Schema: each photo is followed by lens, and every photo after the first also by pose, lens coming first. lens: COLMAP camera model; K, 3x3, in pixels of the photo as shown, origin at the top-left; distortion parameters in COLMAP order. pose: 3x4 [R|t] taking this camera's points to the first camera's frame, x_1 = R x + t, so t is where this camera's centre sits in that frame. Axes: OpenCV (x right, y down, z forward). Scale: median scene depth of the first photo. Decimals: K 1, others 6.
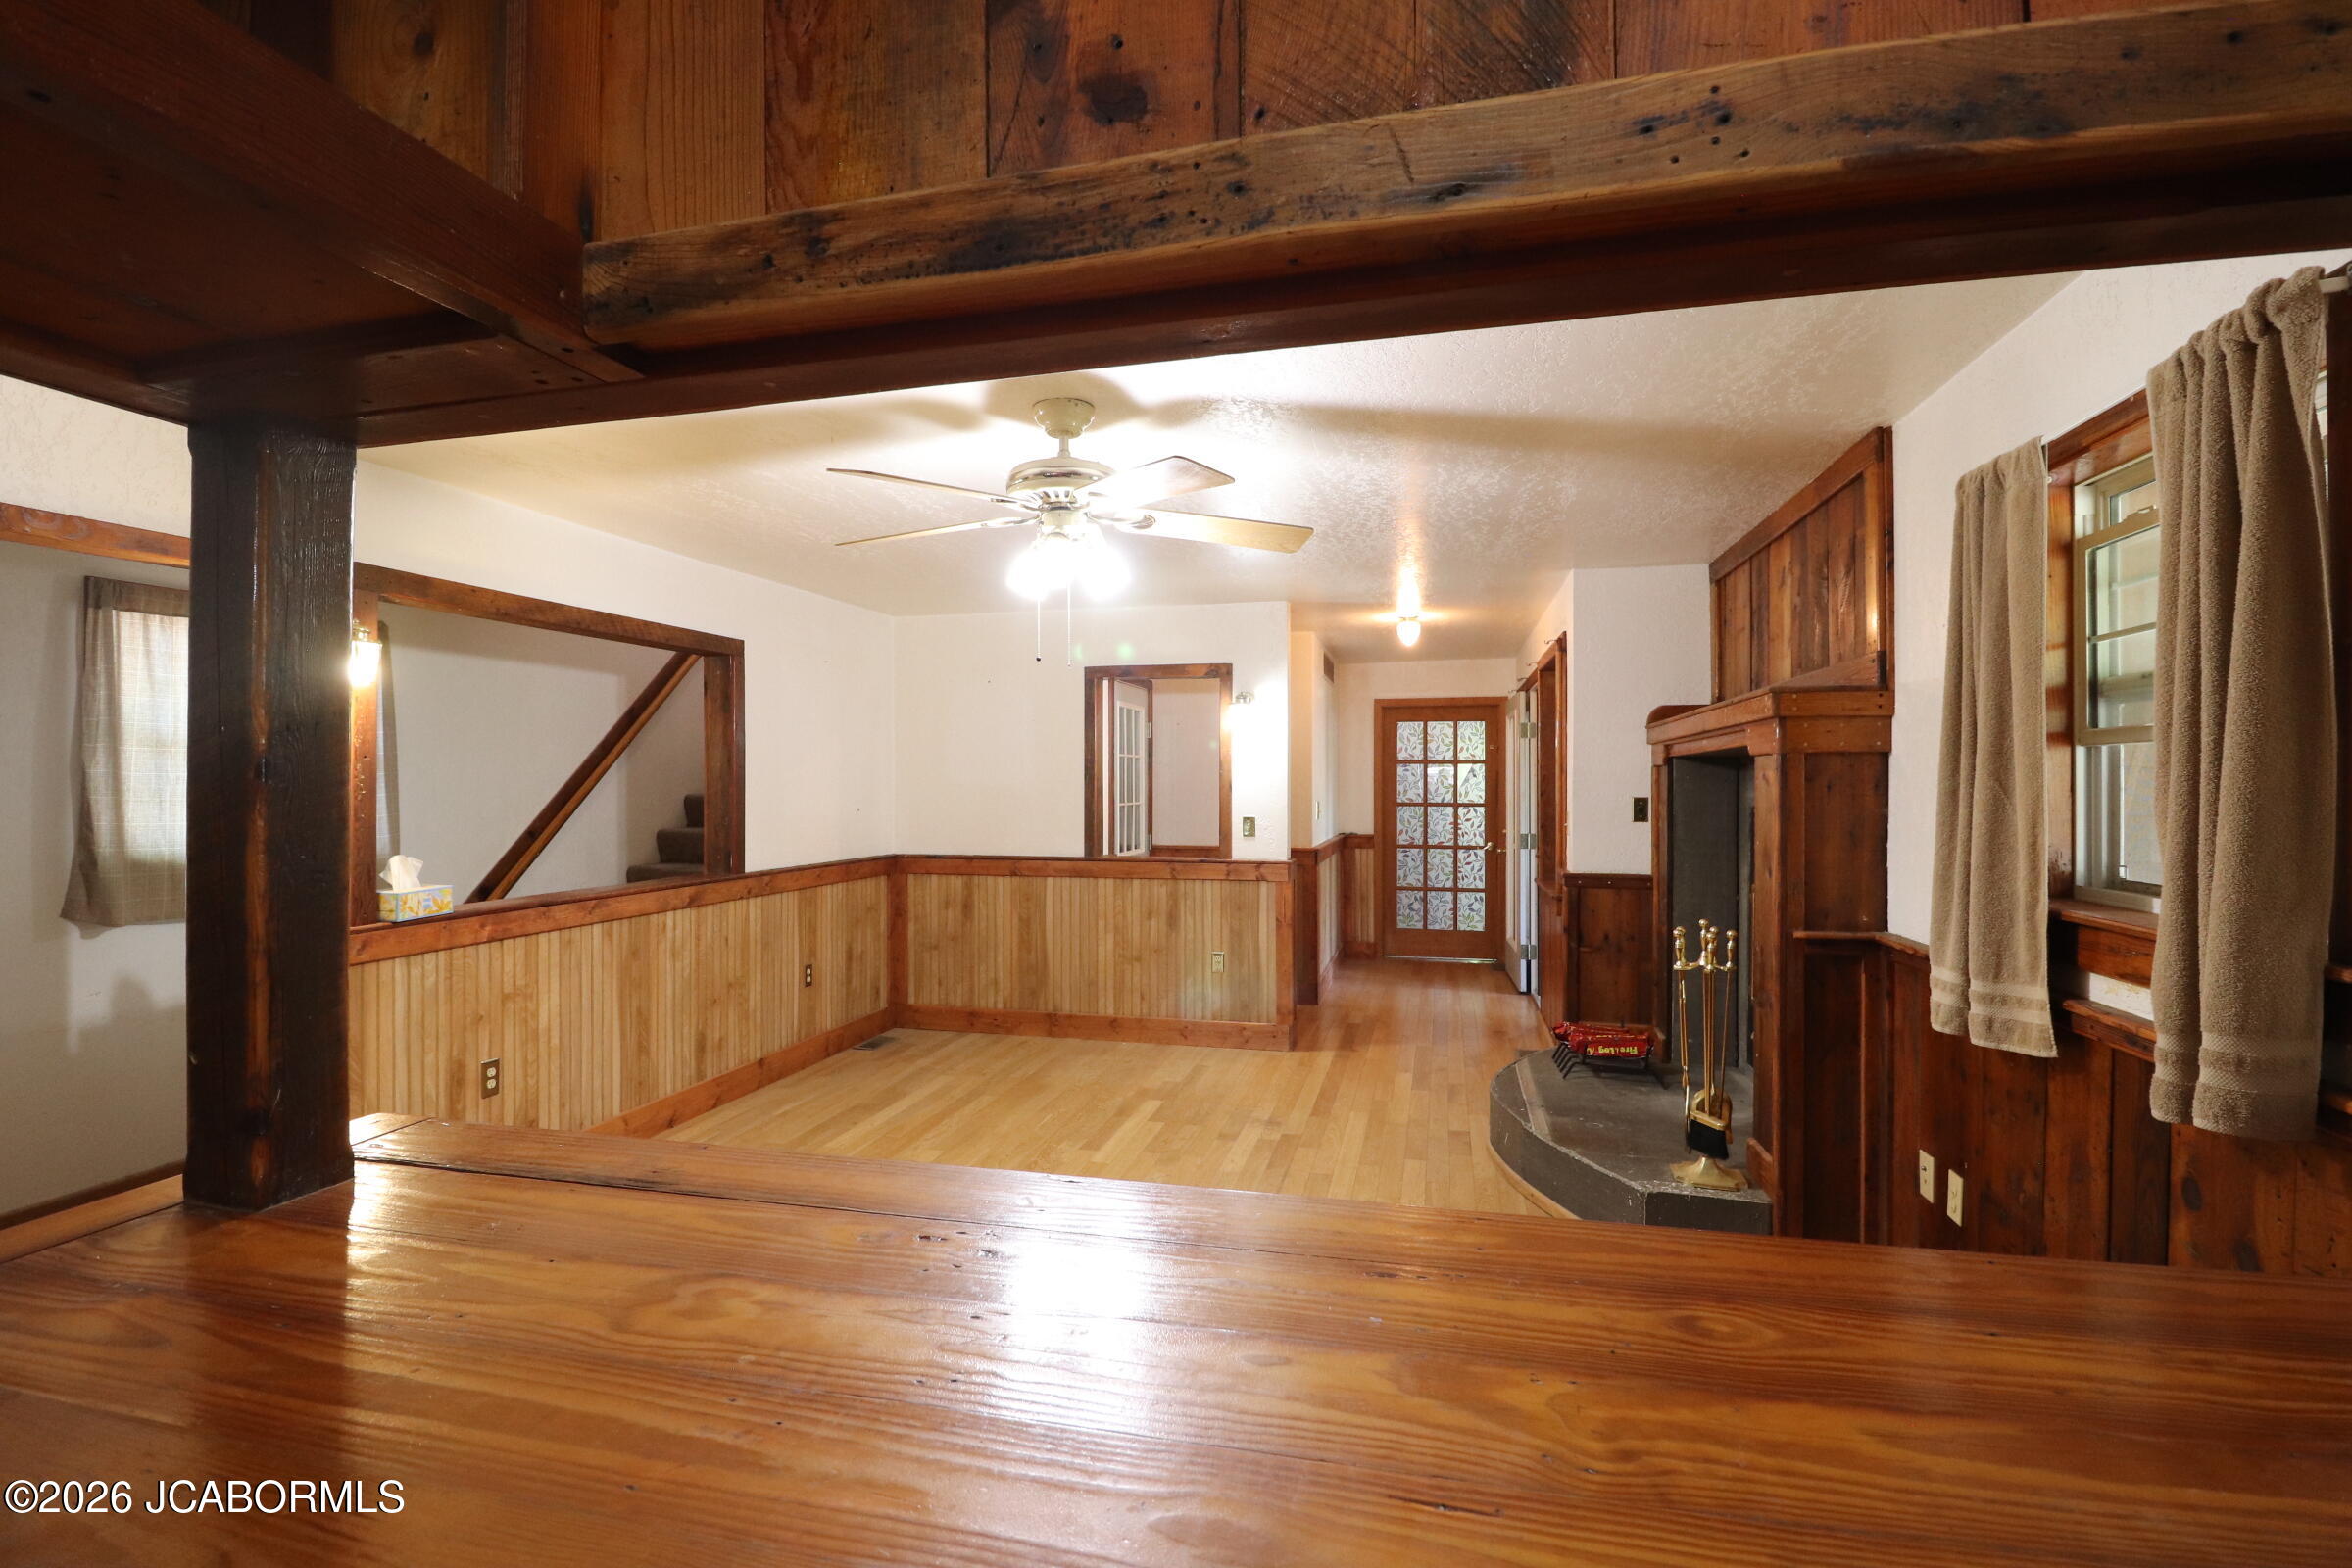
lens RADIAL K [[1085.0, 0, 1160.1], [0, 1085.0, 774.3], [0, 0, 1]] dist [-0.015867, -0.004342]
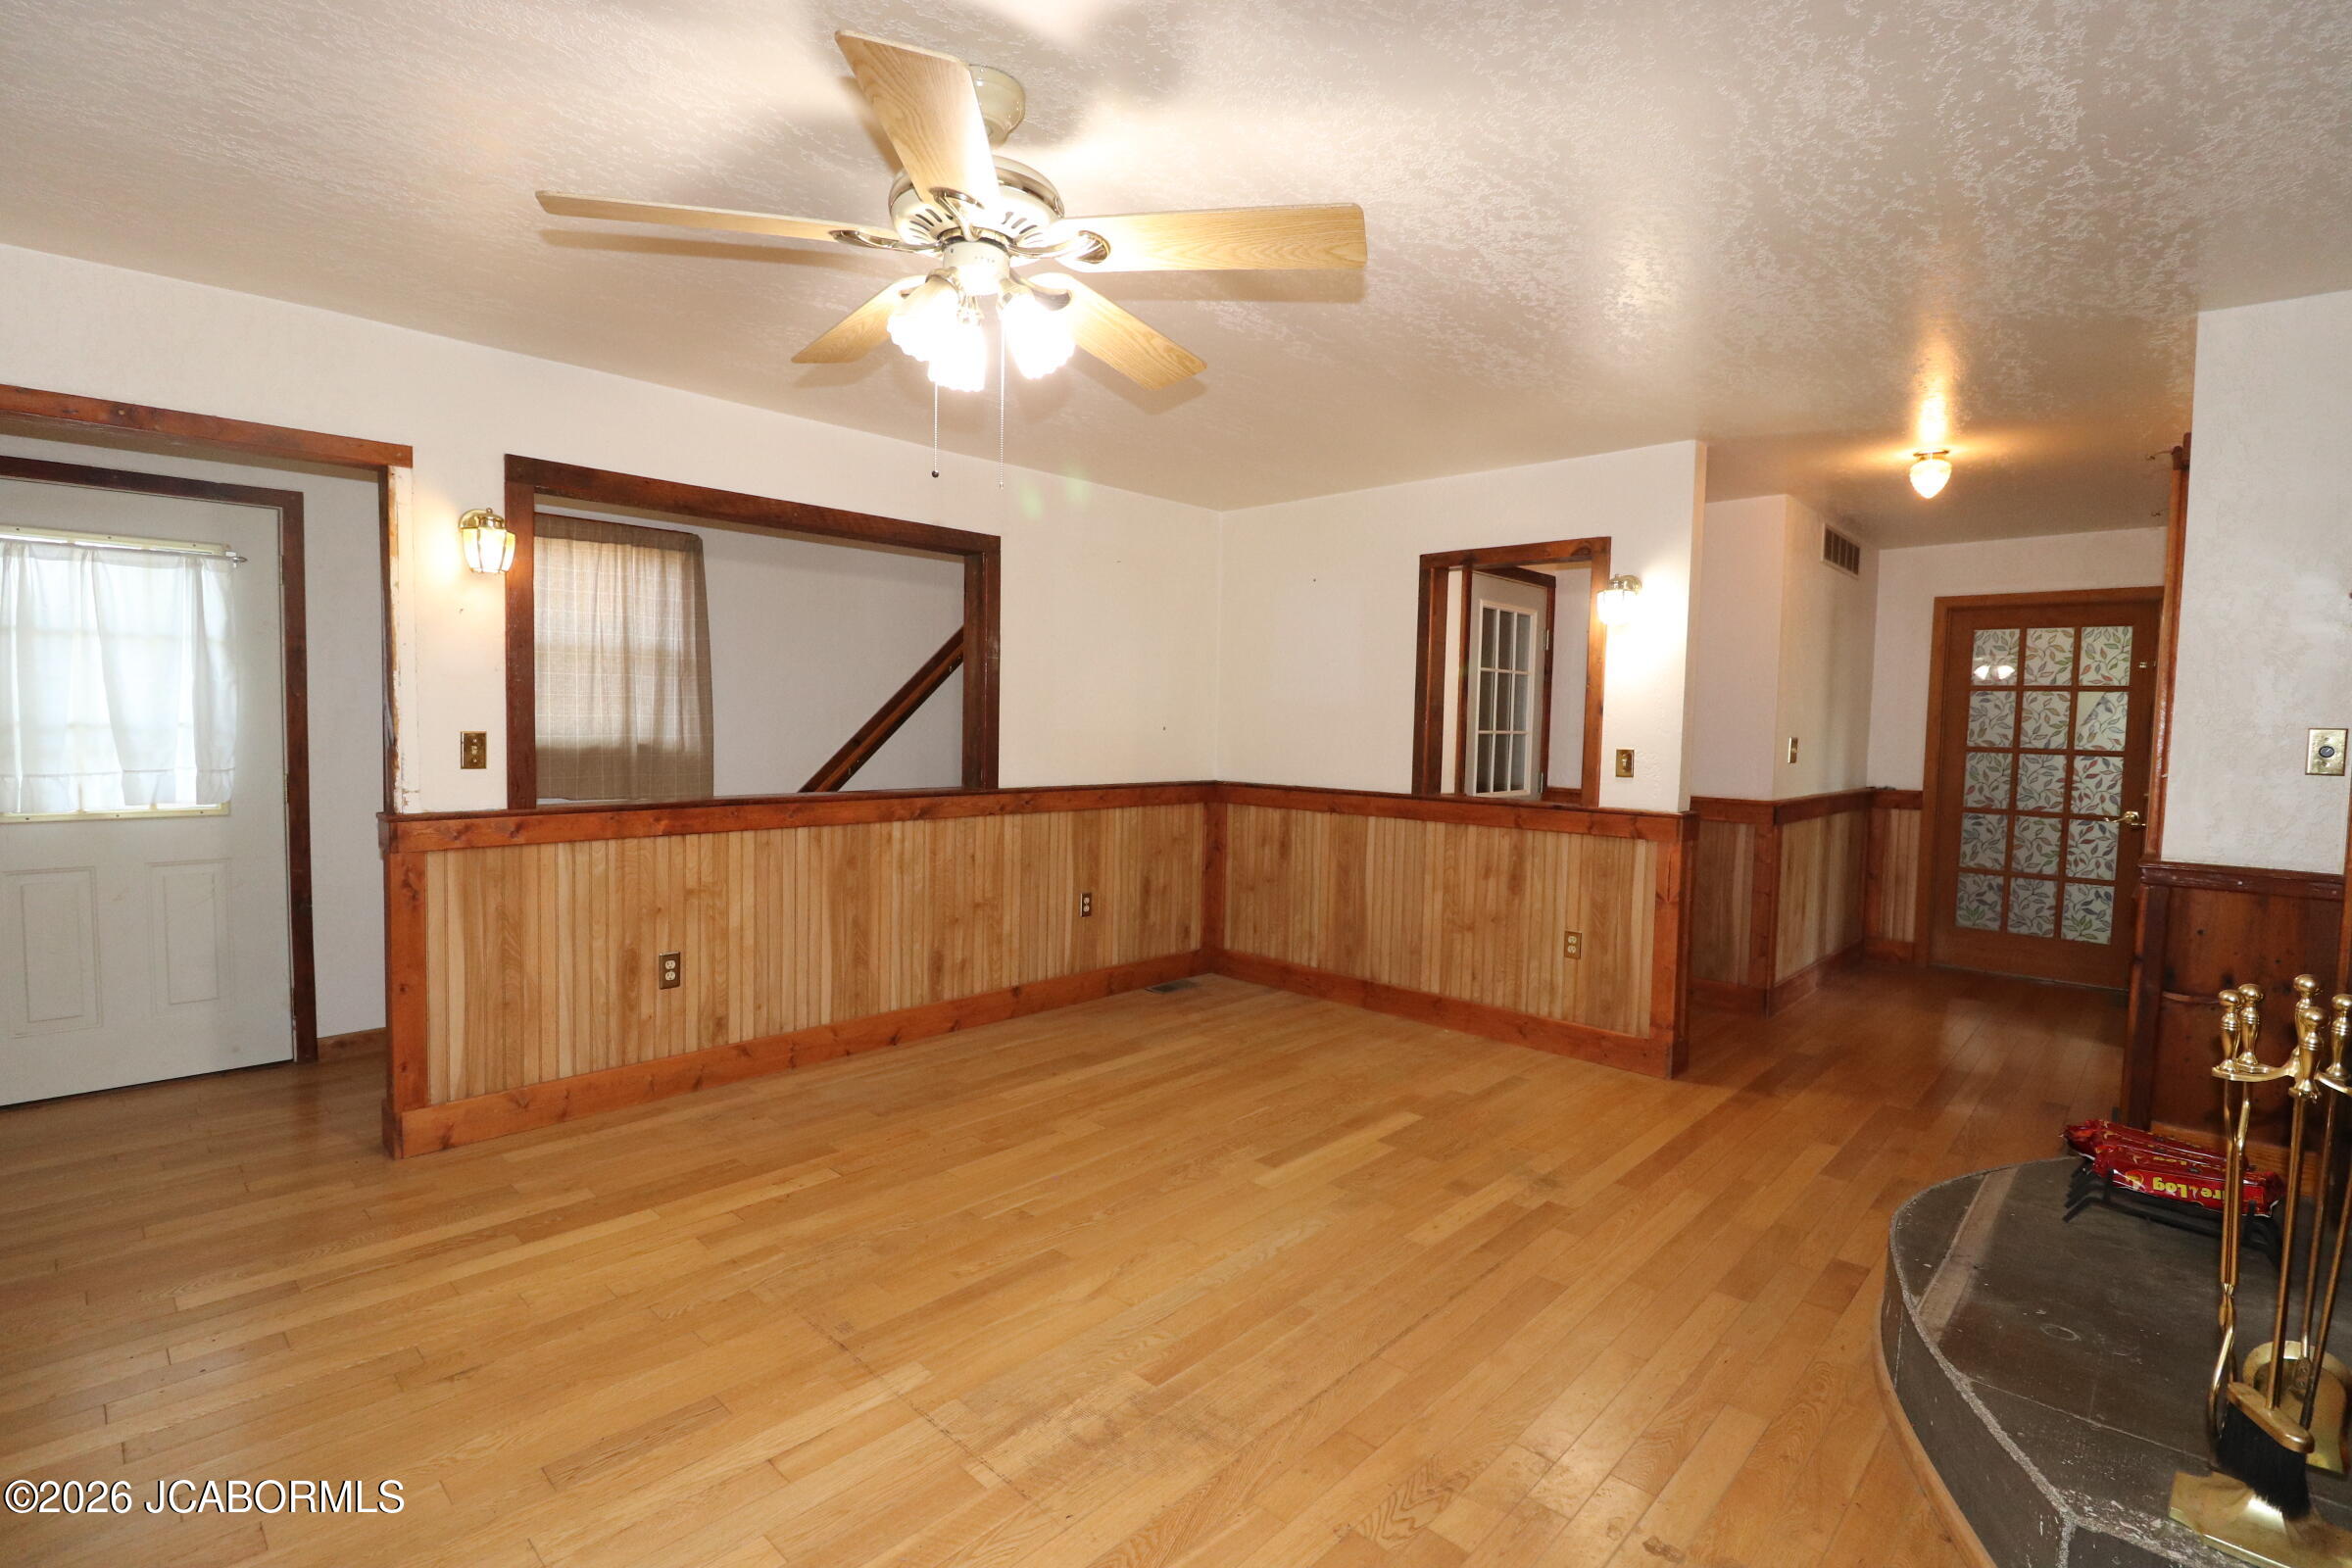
lens RADIAL K [[1085.0, 0, 1169.8], [0, 1085.0, 777.4], [0, 0, 1]] dist [-0.015867, -0.004342]
pose [[0.867437, 0.044885, -0.495518, 0.178959], [-0.017442, 0.998054, 0.059871, 0.020353], [0.497241, -0.043292, 0.866532, 0.228884]]
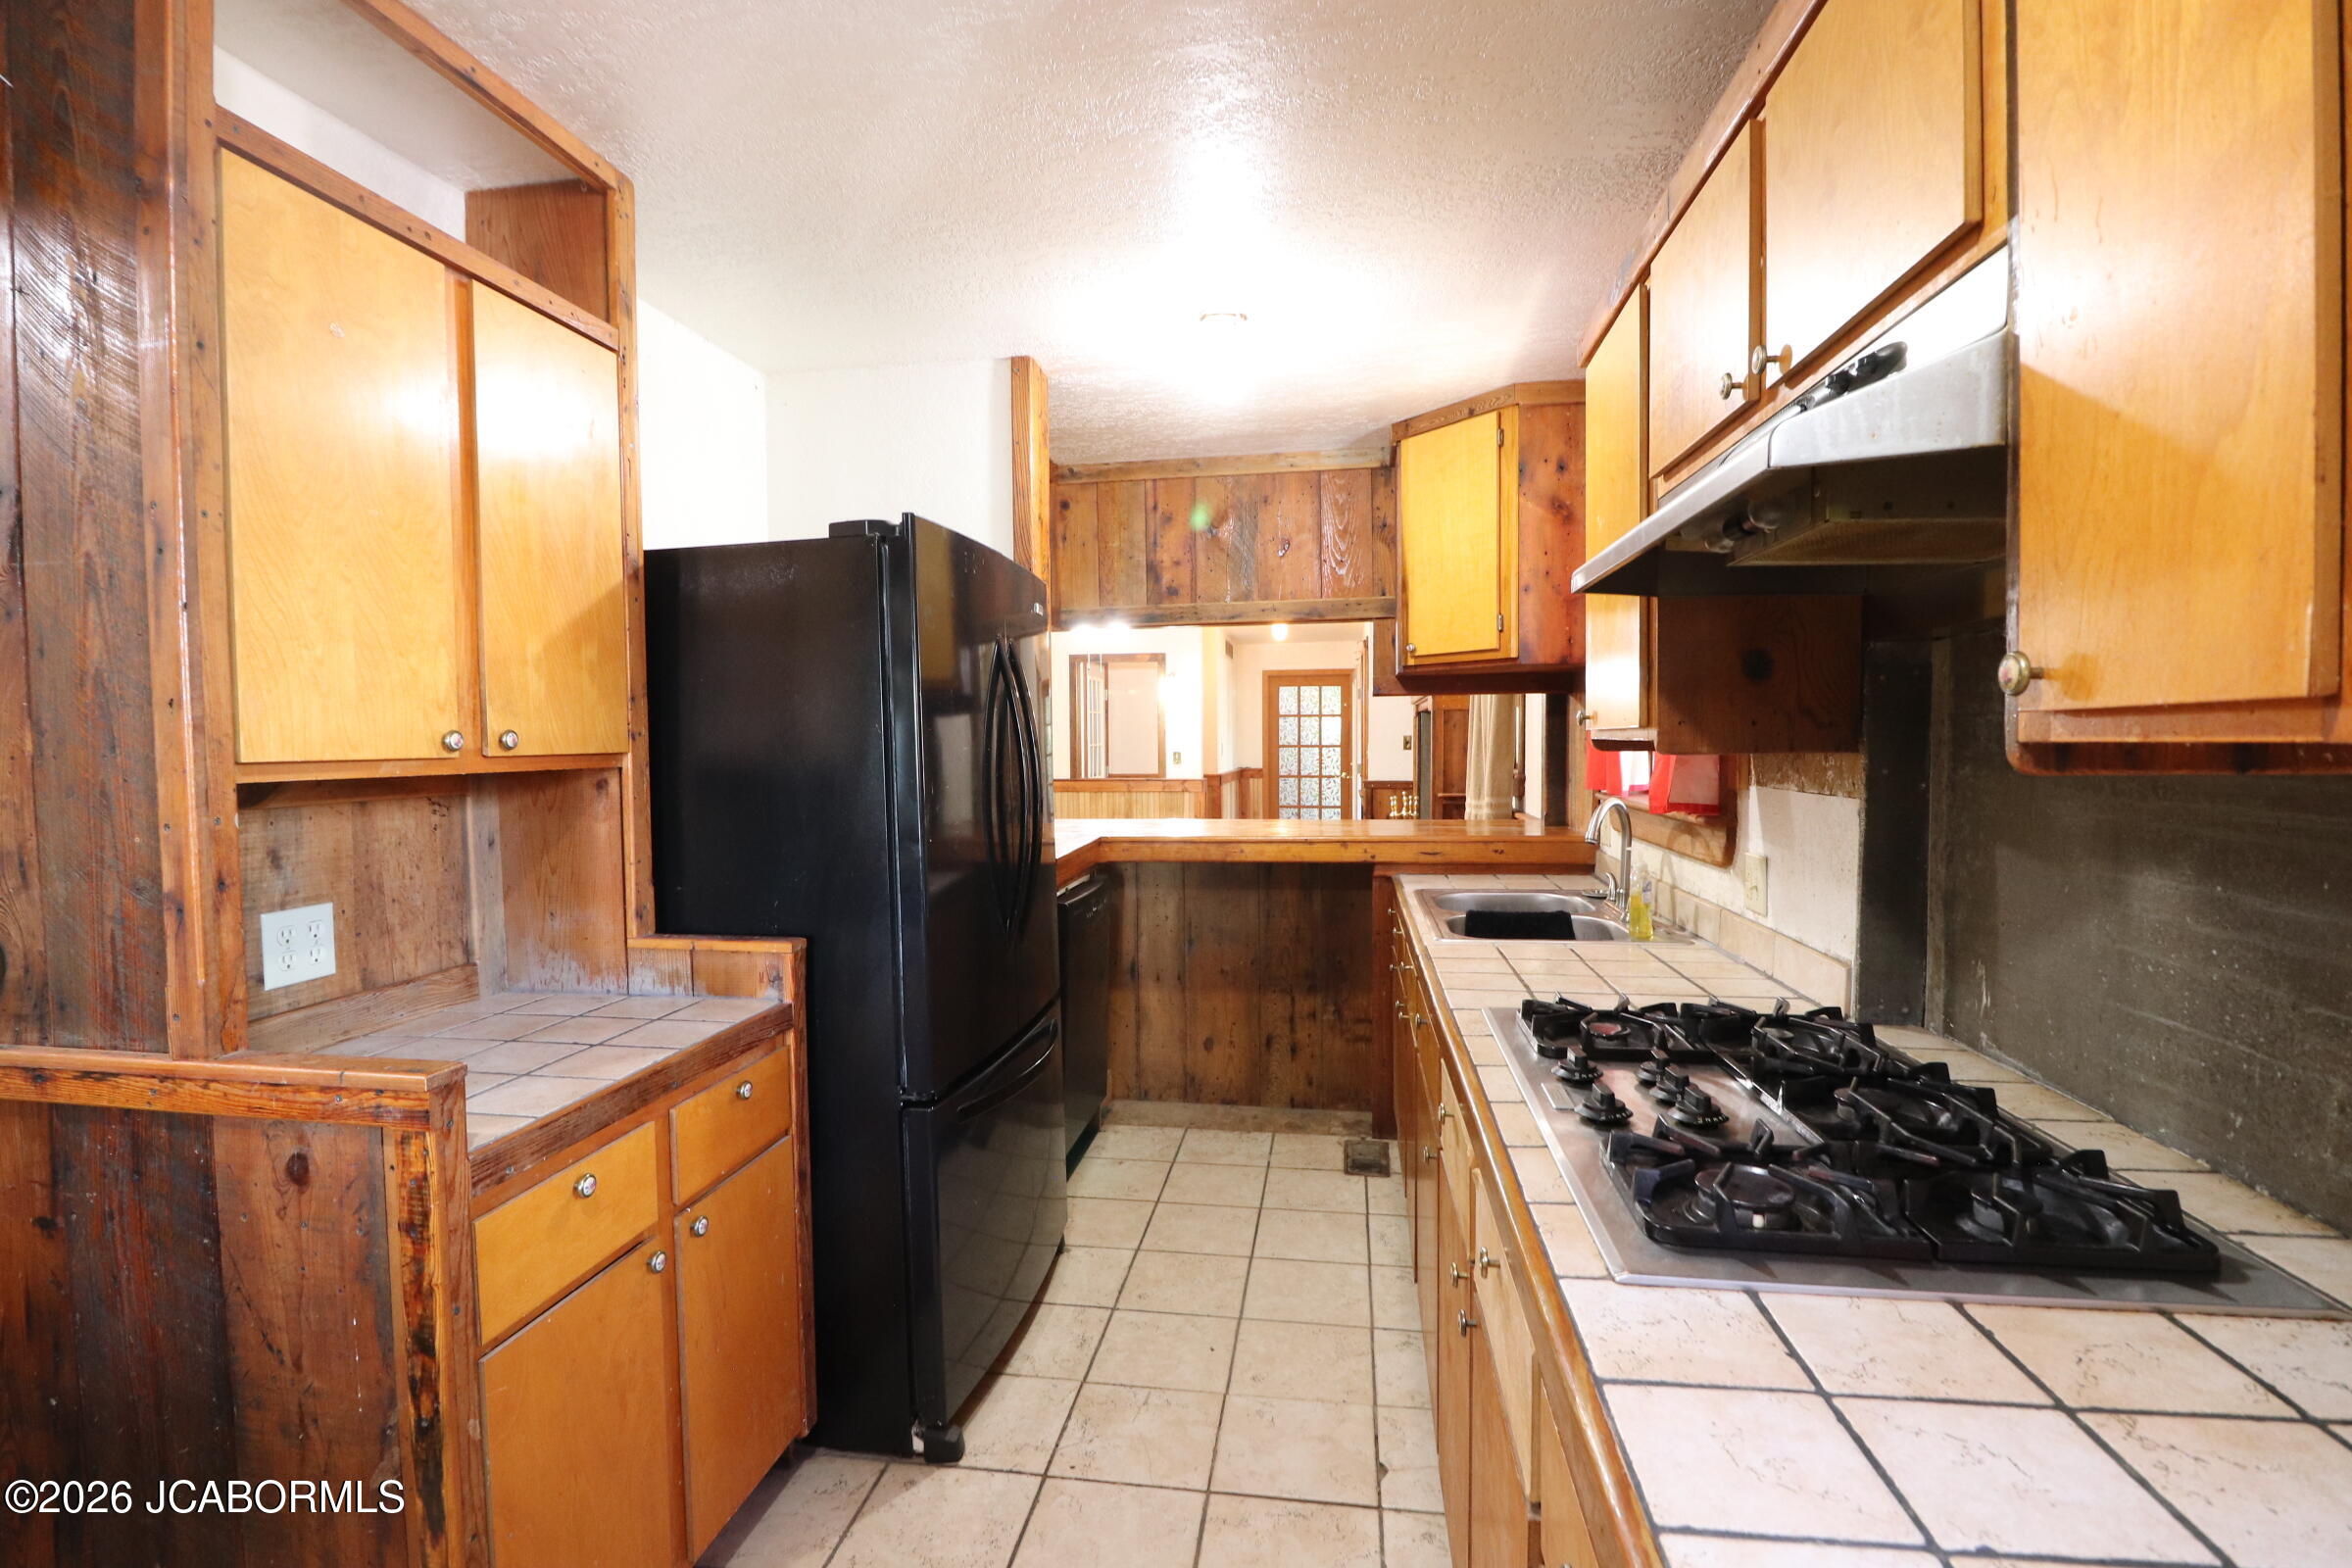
lens RADIAL K [[1085.0, 0, 1176.0], [0, 1085.0, 777.6], [0, 0, 1]] dist [-0.015867, -0.004342]
pose [[0.995357, -0.012191, 0.095475, -0.070016], [0.008064, 0.999021, 0.043489, 0.009158], [-0.095911, -0.042517, 0.994481, -0.563668]]
